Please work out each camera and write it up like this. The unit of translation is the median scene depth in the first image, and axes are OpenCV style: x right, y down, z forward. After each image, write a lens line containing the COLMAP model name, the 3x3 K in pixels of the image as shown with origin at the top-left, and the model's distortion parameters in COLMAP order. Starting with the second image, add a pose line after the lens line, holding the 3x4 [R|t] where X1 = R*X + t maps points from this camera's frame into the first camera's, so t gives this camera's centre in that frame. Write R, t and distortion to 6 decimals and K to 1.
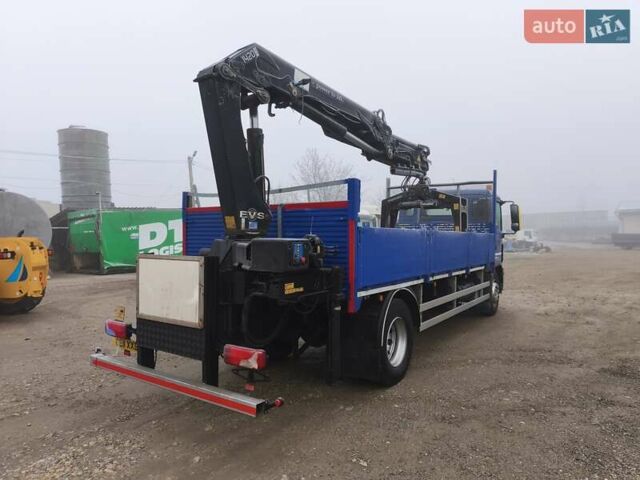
lens RADIAL K [[427.2, 0, 320.0], [0, 427.2, 240.0], [0, 0, 1]] dist [0.038083, -0.001714]
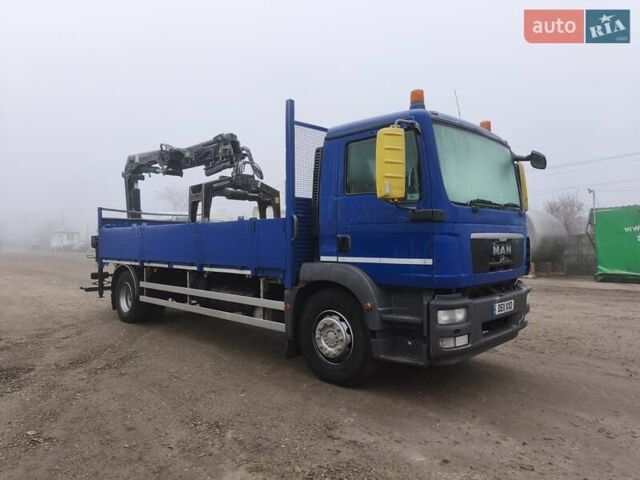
lens RADIAL K [[427.2, 0, 320.0], [0, 427.2, 240.0], [0, 0, 1]] dist [0.038083, -0.001714]
pose [[-0.148921, -0.011155, -0.988786, 1.605767], [-0.010412, 0.999899, -0.009712, 0.032257], [0.988794, 0.008849, -0.149022, 1.910308]]
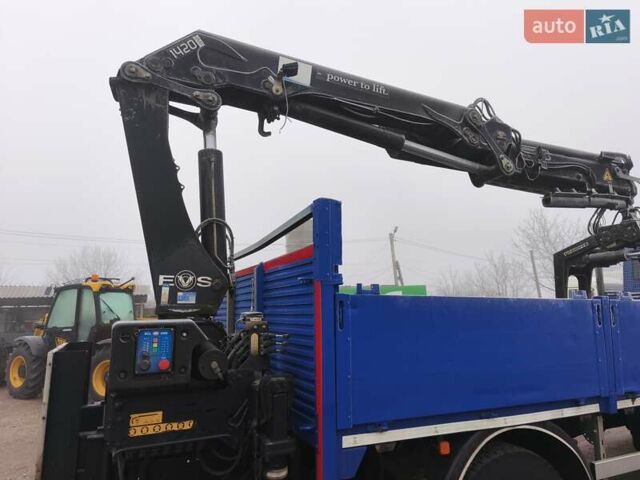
lens RADIAL K [[427.2, 0, 320.0], [0, 427.2, 240.0], [0, 0, 1]] dist [0.038083, -0.001714]
pose [[0.858062, -0.098891, -0.503935, 0.260686], [0.006364, 0.983257, -0.182115, -0.002122], [0.513507, 0.153059, 0.844324, 0.452122]]
